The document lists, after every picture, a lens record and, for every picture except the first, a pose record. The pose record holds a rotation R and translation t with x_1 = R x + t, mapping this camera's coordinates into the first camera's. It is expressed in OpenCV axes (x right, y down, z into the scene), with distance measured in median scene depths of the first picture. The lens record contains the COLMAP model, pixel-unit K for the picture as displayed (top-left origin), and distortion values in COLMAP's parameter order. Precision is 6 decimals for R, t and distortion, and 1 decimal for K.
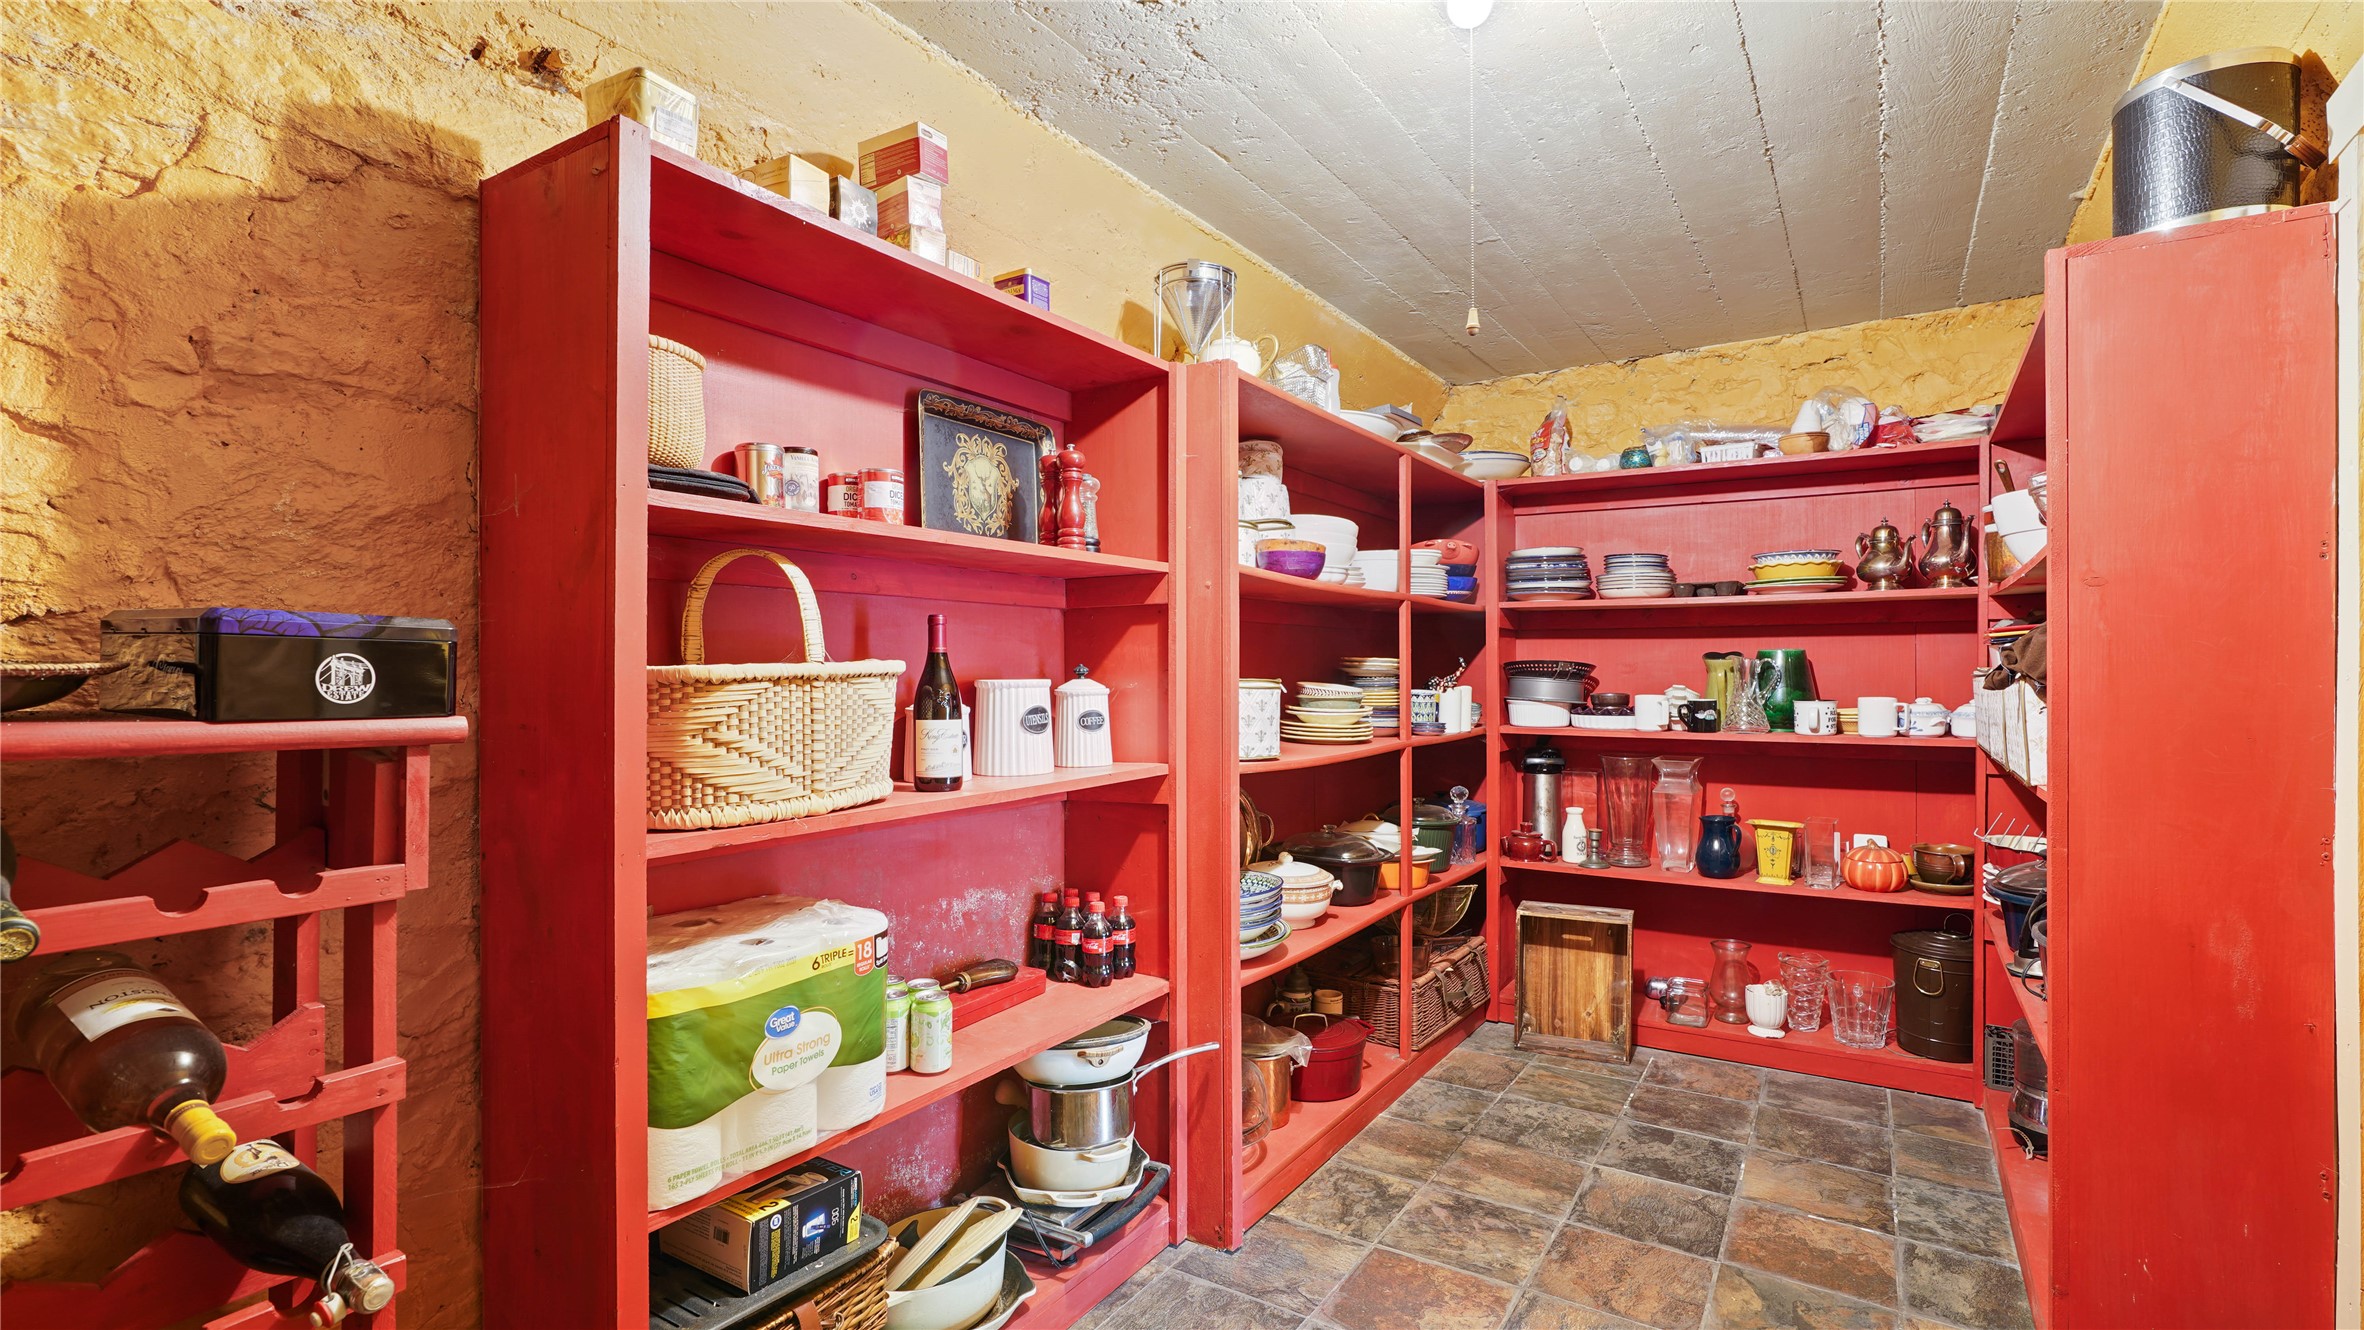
lens RADIAL K [[1101.1, 0, 1189.3], [0, 1101.1, 676.8], [0, 0, 1]] dist [-0.004305, 0.000010]
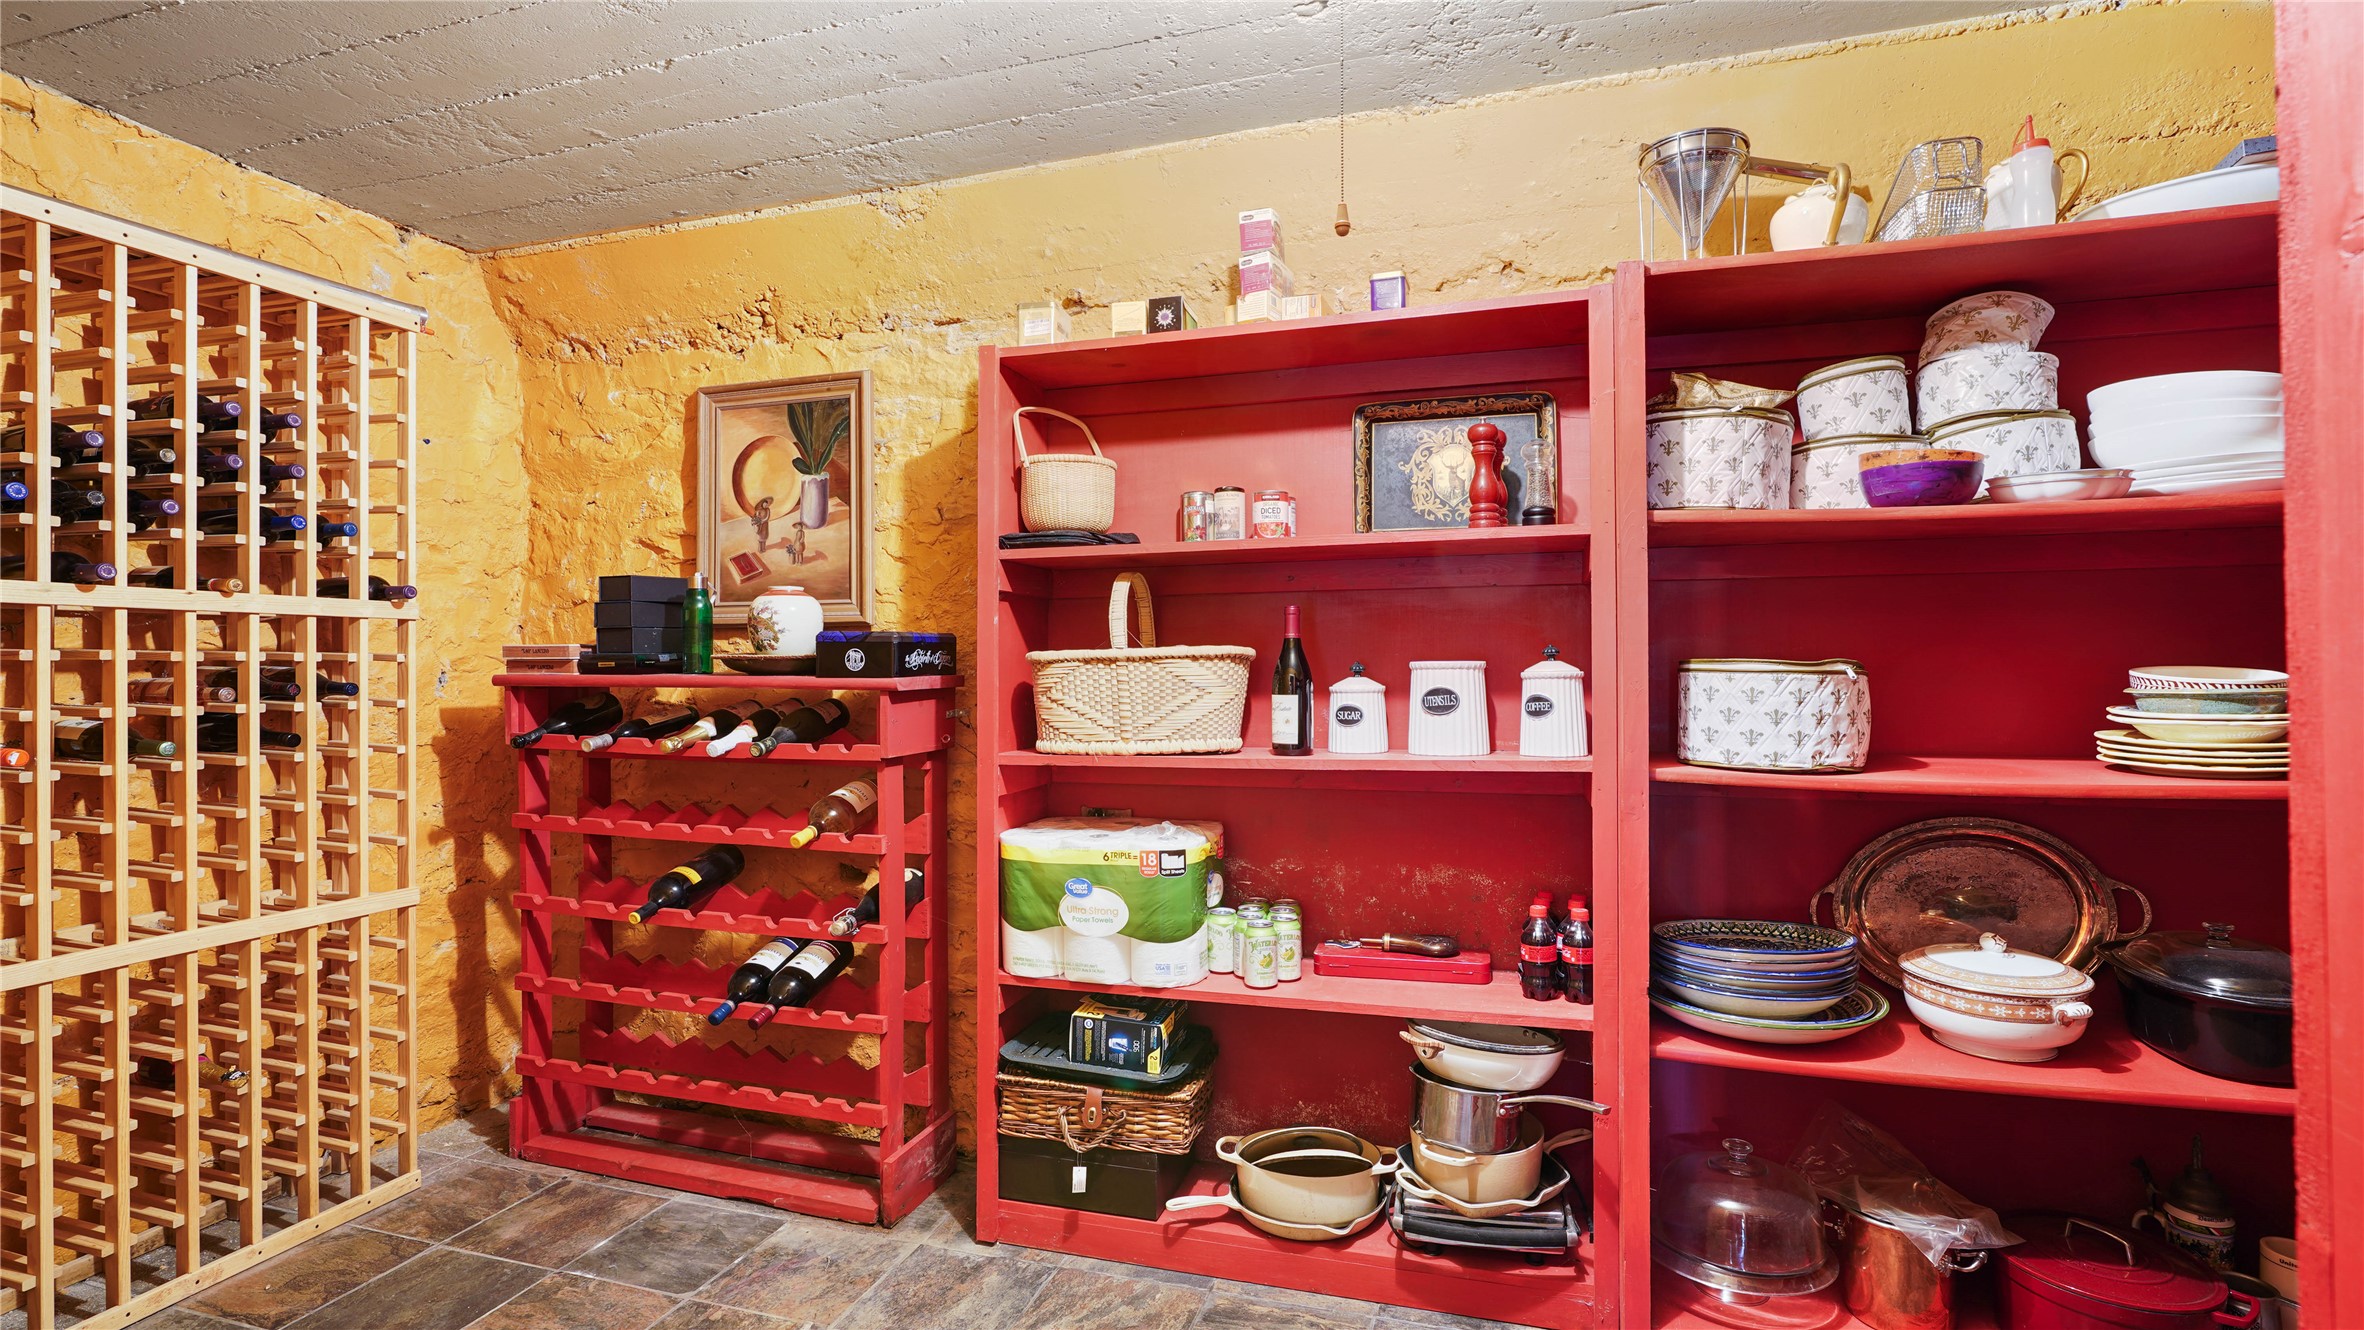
lens RADIAL K [[1101.1, 0, 1185.3], [0, 1101.1, 658.7], [0, 0, 1]] dist [-0.004305, 0.000010]
pose [[0.256246, -0.013245, -0.966521, 1.080707], [-0.001850, 0.999898, -0.014193, 0.020795], [0.966610, 0.005425, 0.256195, 0.723982]]
